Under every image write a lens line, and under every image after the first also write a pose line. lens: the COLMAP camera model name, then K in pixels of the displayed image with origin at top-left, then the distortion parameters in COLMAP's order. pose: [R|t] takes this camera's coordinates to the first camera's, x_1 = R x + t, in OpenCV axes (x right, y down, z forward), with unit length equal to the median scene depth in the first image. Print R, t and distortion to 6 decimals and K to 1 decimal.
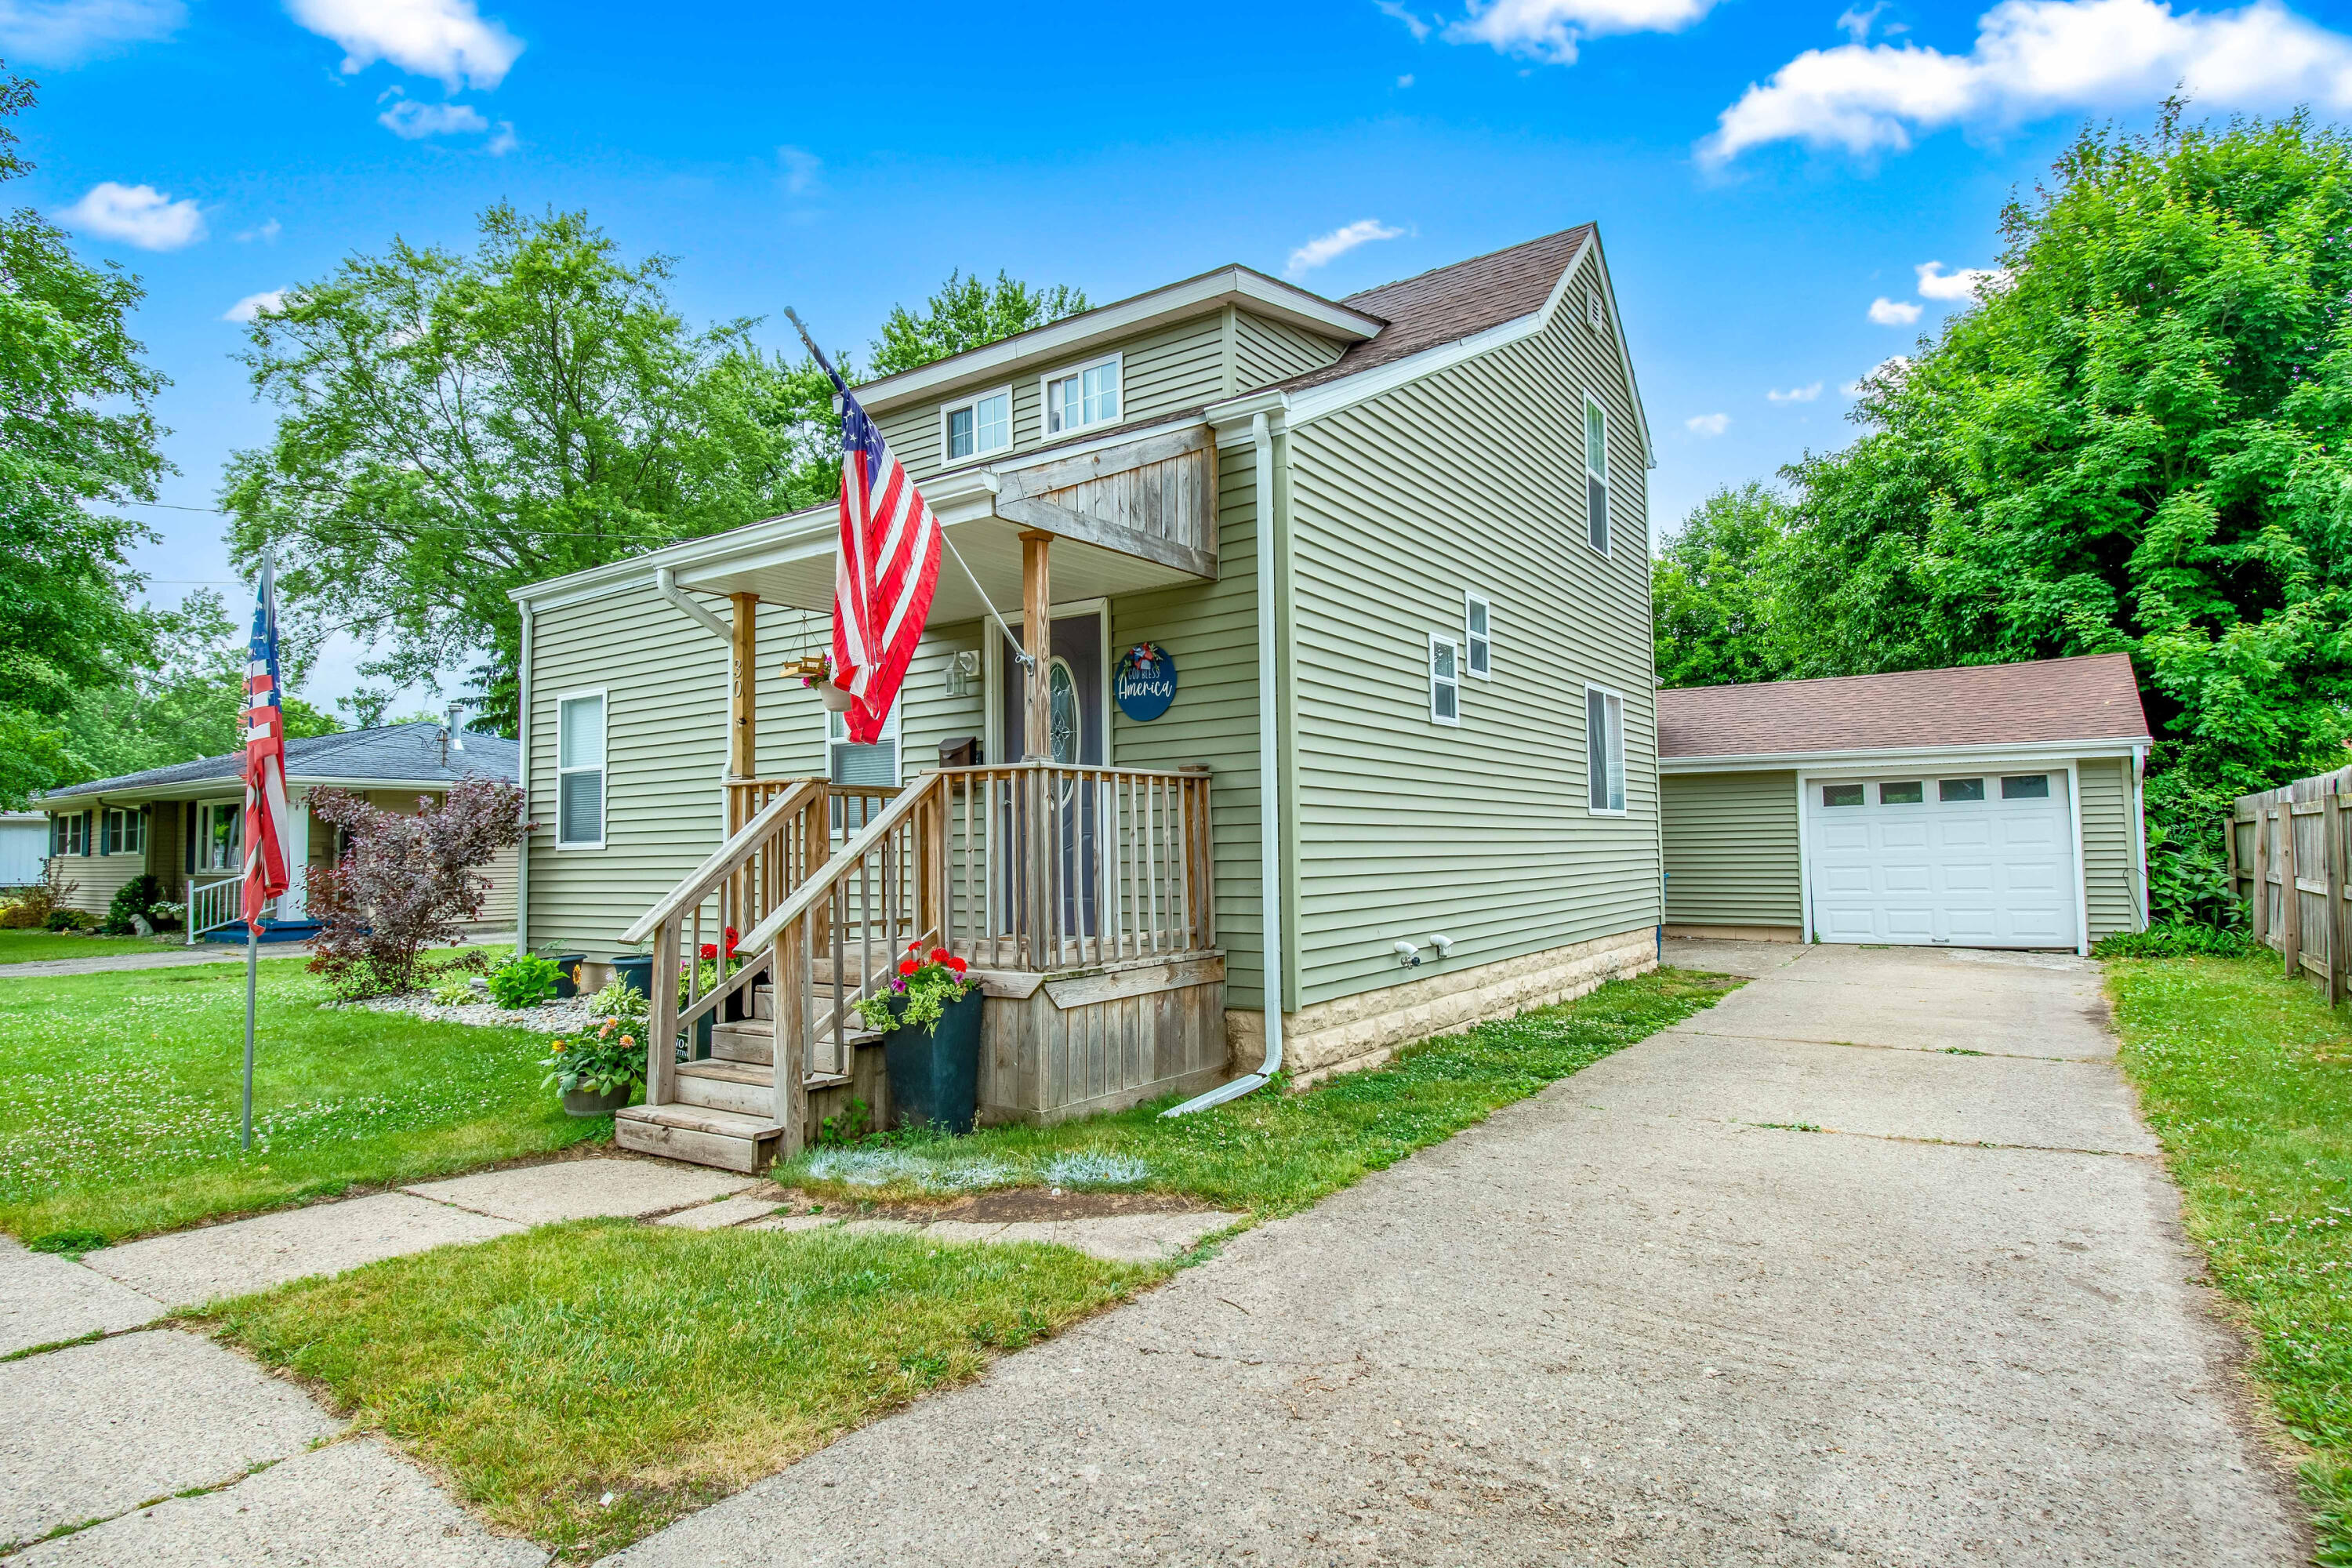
lens RADIAL K [[1238.8, 0, 1176.7], [0, 1238.8, 773.5], [0, 0, 1]] dist [0.013036, -0.023936]
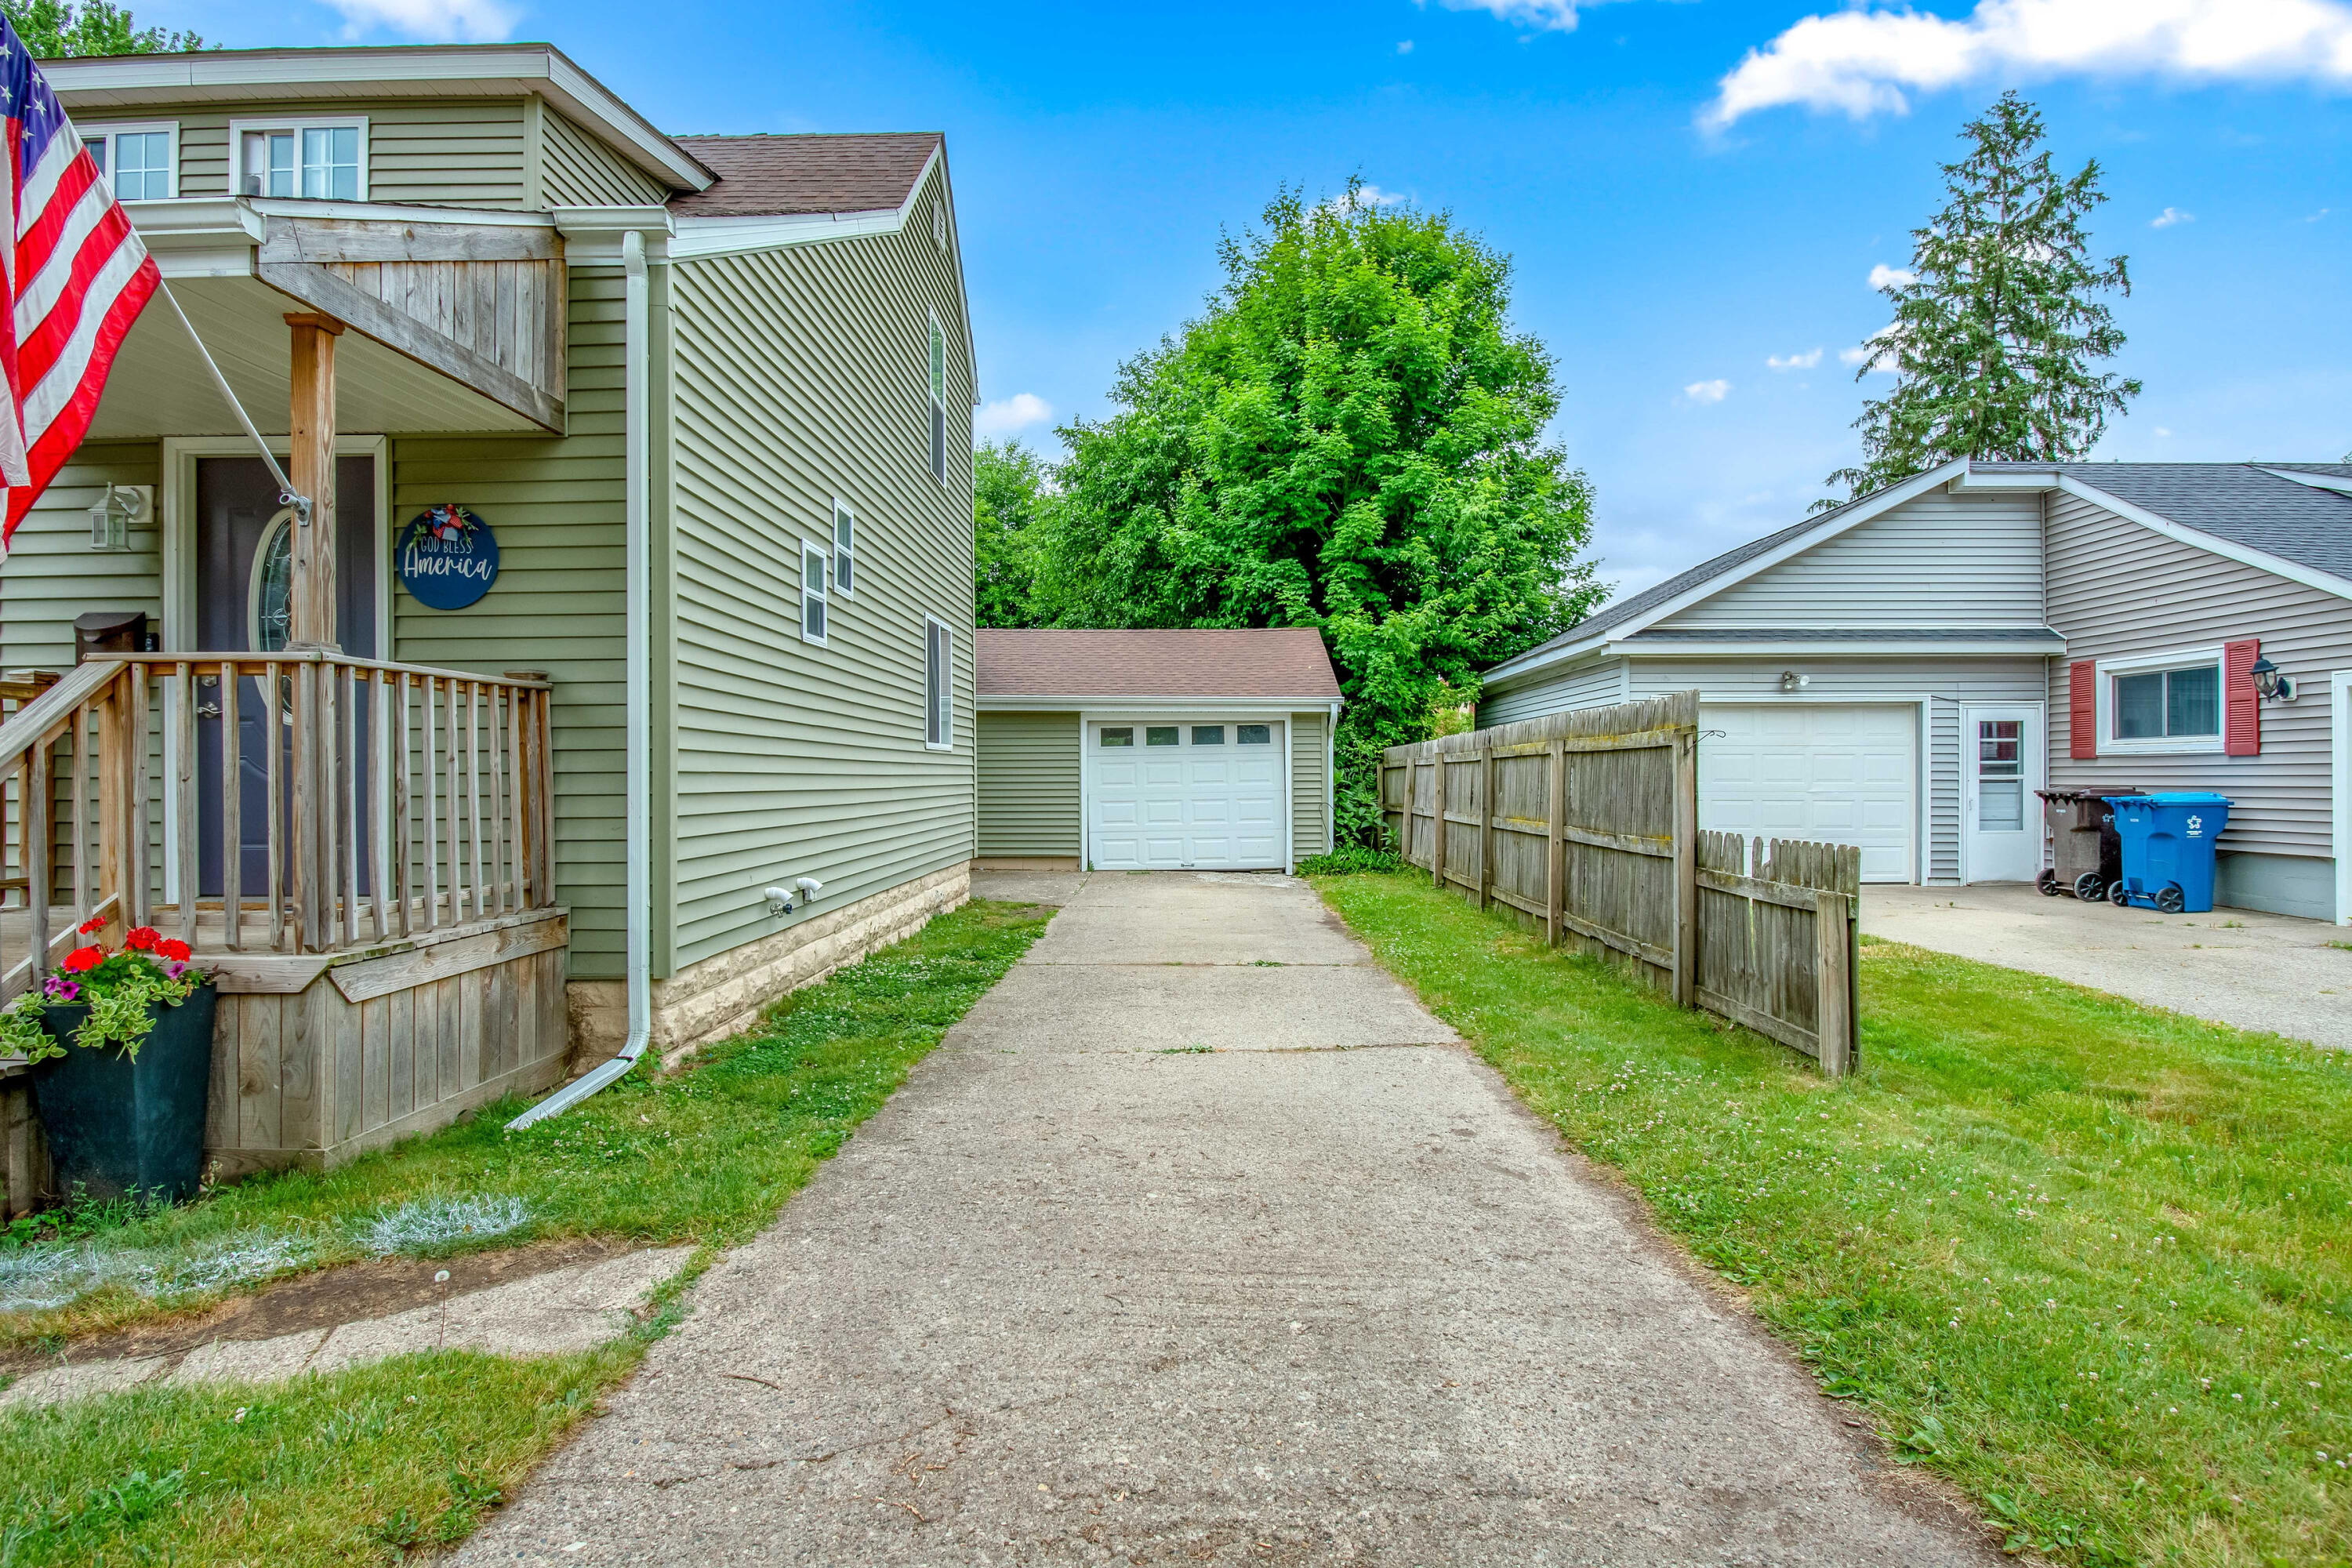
lens RADIAL K [[1238.8, 0, 1178.4], [0, 1238.8, 777.6], [0, 0, 1]] dist [0.013036, -0.023936]
pose [[0.823848, 0.011419, 0.566695, -0.058711], [-0.043680, 0.998103, 0.043389, 0.005174], [-0.565125, -0.060499, 0.822784, 0.084023]]
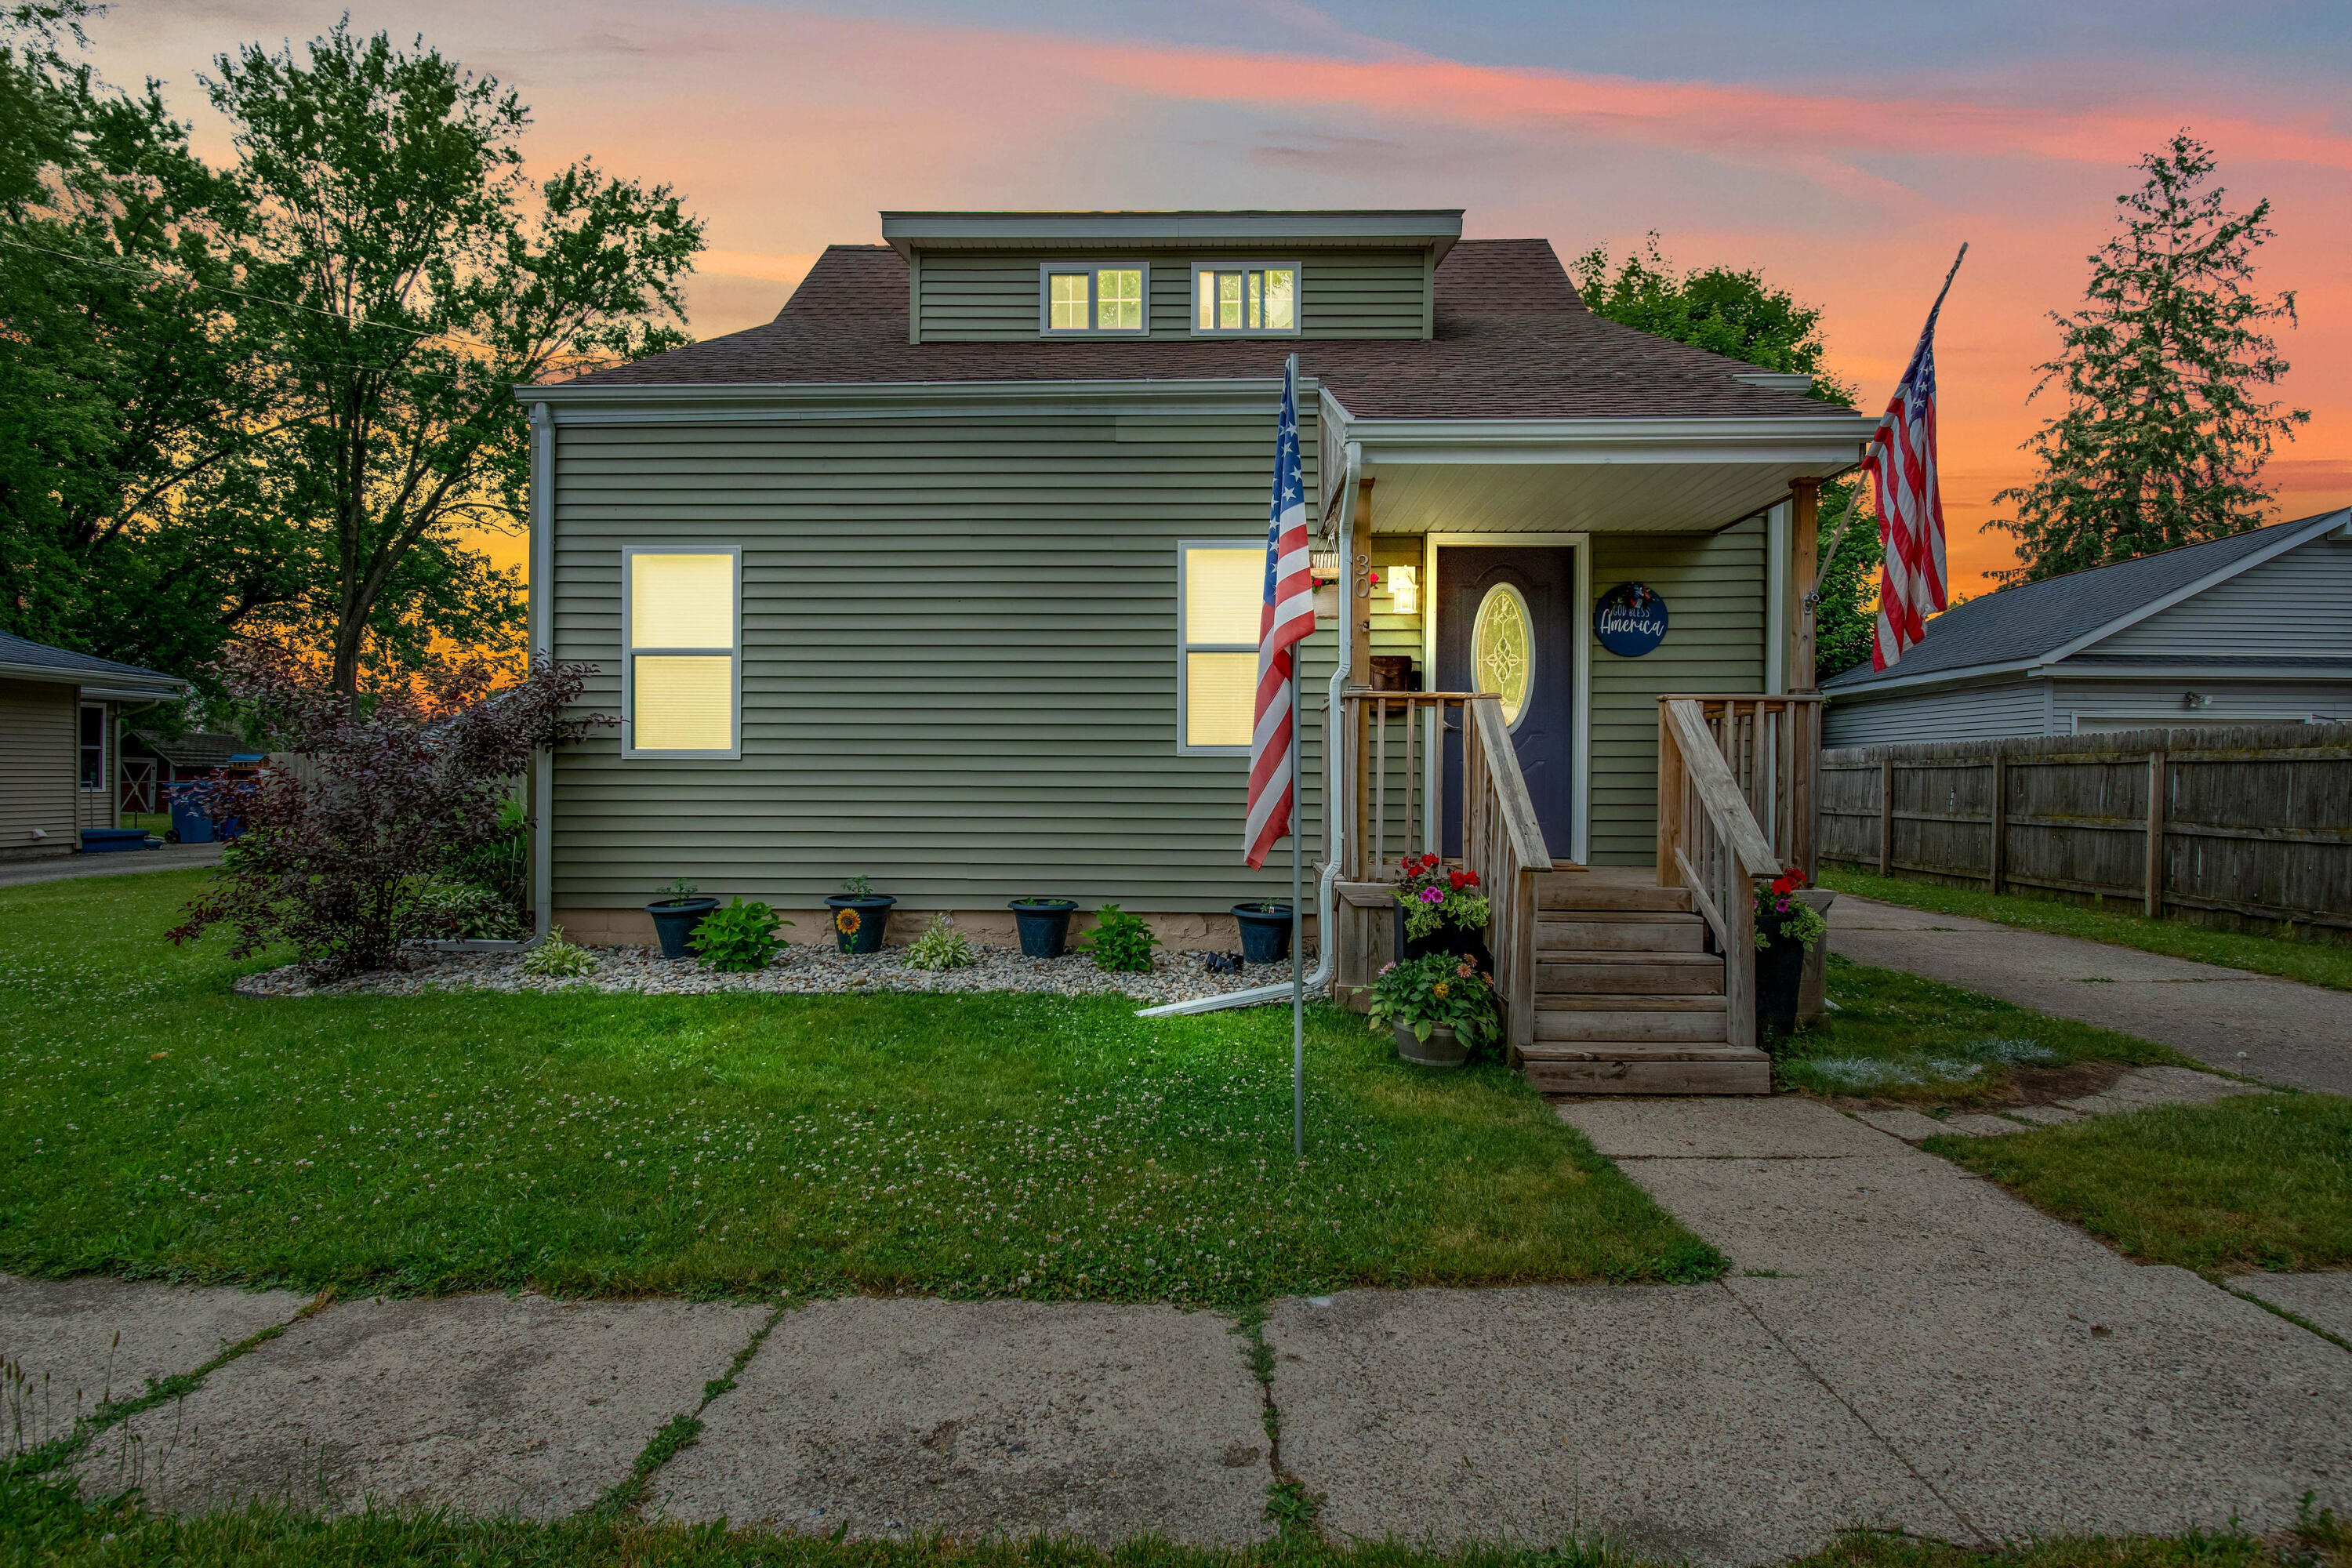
lens RADIAL K [[1238.8, 0, 1174.0], [0, 1238.8, 806.8], [0, 0, 1]] dist [0.013036, -0.023936]
pose [[0.831063, 0.005649, 0.556150, -0.645325], [-0.052337, 0.996306, 0.068088, 0.023338], [-0.553711, -0.085692, 0.828288, 0.223287]]
